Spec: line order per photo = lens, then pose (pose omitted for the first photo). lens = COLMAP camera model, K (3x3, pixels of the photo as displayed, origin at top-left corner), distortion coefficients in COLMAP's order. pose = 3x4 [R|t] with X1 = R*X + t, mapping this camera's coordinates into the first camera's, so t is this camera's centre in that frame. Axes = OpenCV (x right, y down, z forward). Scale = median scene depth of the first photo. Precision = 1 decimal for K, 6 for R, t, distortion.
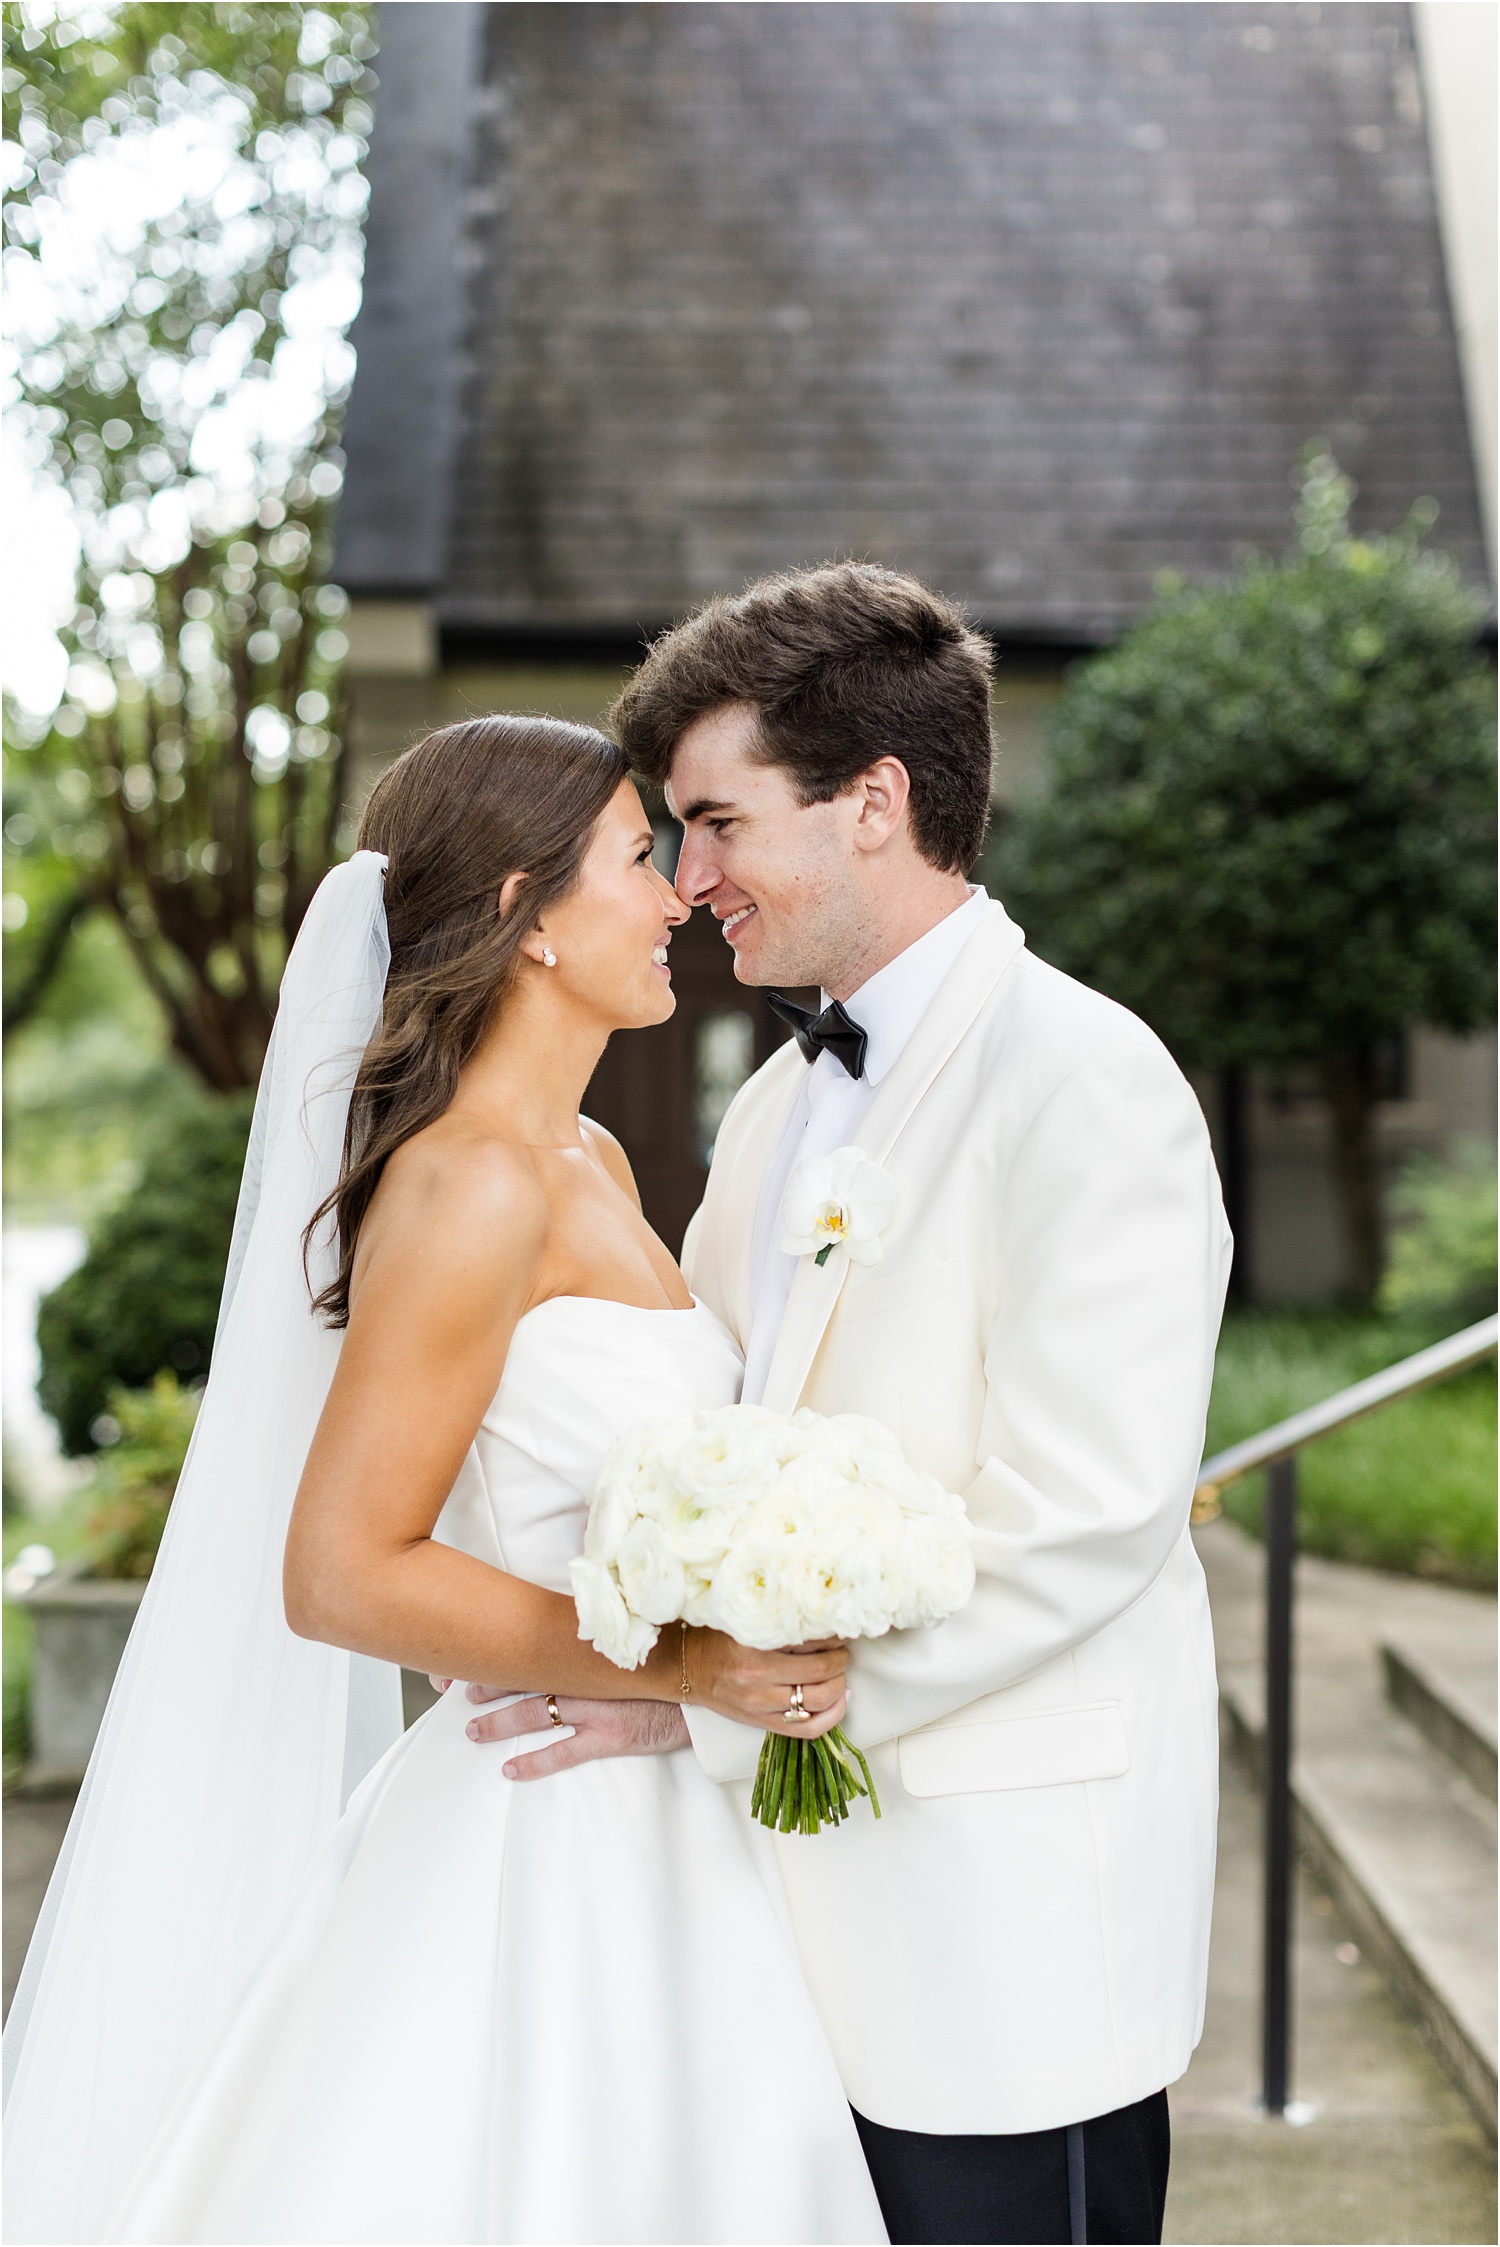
lens RADIAL K [[3328.2, 0, 750.0], [0, 3328.2, 1123.5], [0, 0, 1]] dist [0.017831, -0.037169]
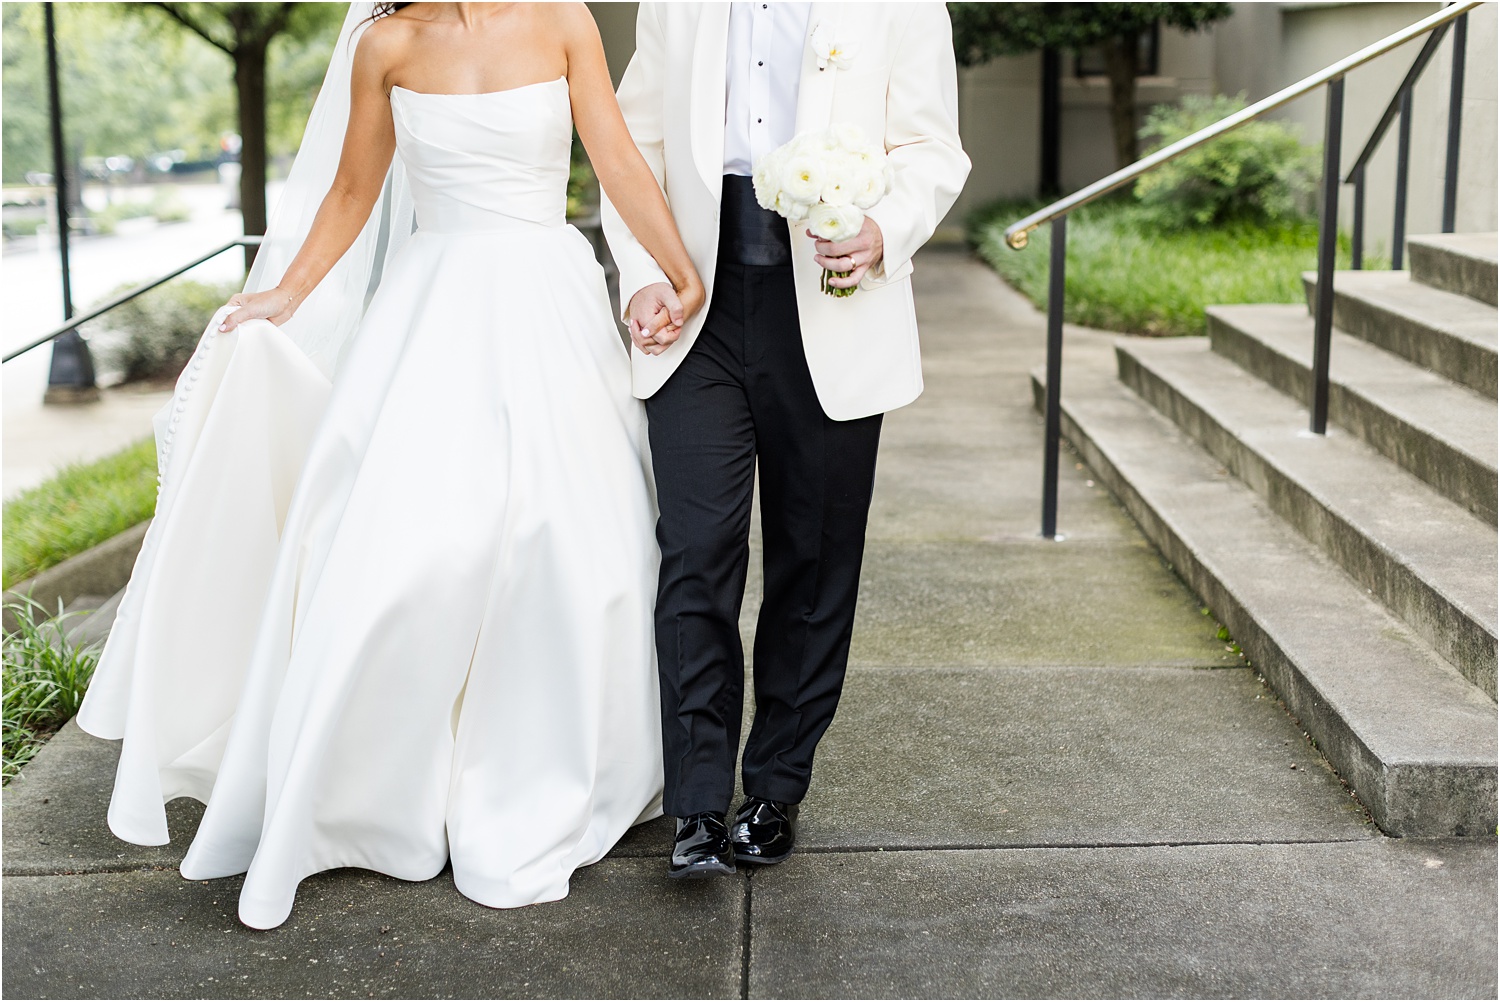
lens RADIAL K [[2221.7, 0, 676.9], [0, 2221.7, 508.2], [0, 0, 1]] dist [0.017831, -0.037169]
pose [[0.999739, 0.003864, -0.022516, -0.016710], [0.000130, 0.984616, 0.174732, 0.015605], [0.022845, -0.174689, 0.984359, -0.144131]]
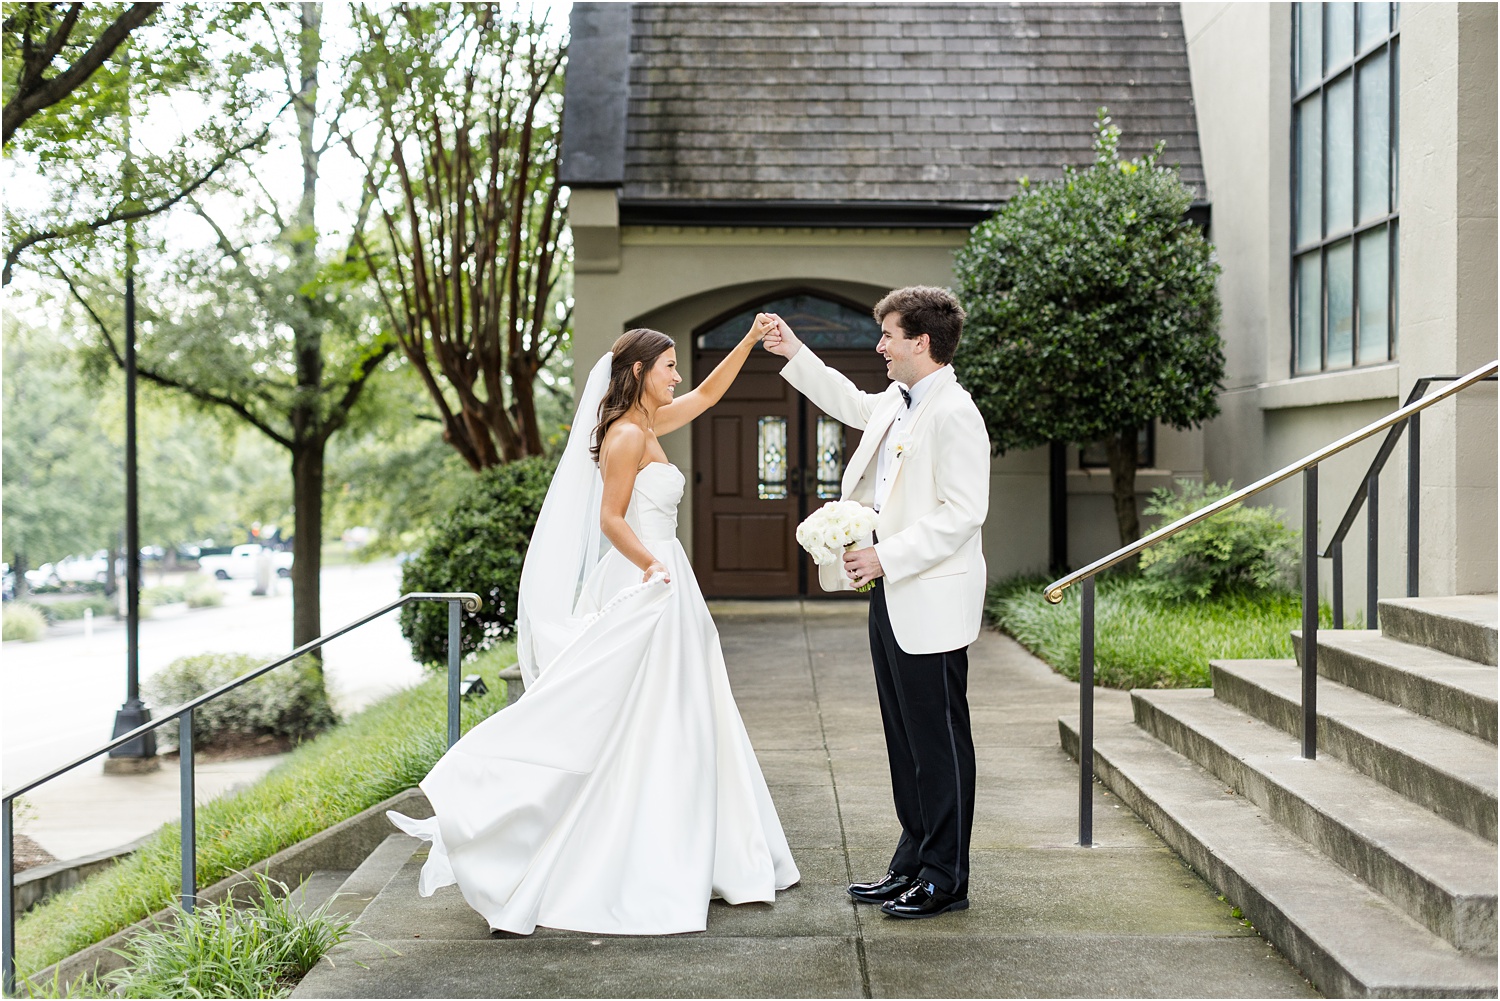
lens RADIAL K [[2221.7, 0, 676.9], [0, 2221.7, 507.7], [0, 0, 1]] dist [0.017831, -0.037169]
pose [[0.999767, 0.001066, -0.021566, -0.043140], [-0.001051, 0.999999, 0.000703, 0.019522], [0.021567, -0.000681, 0.999767, -0.256672]]
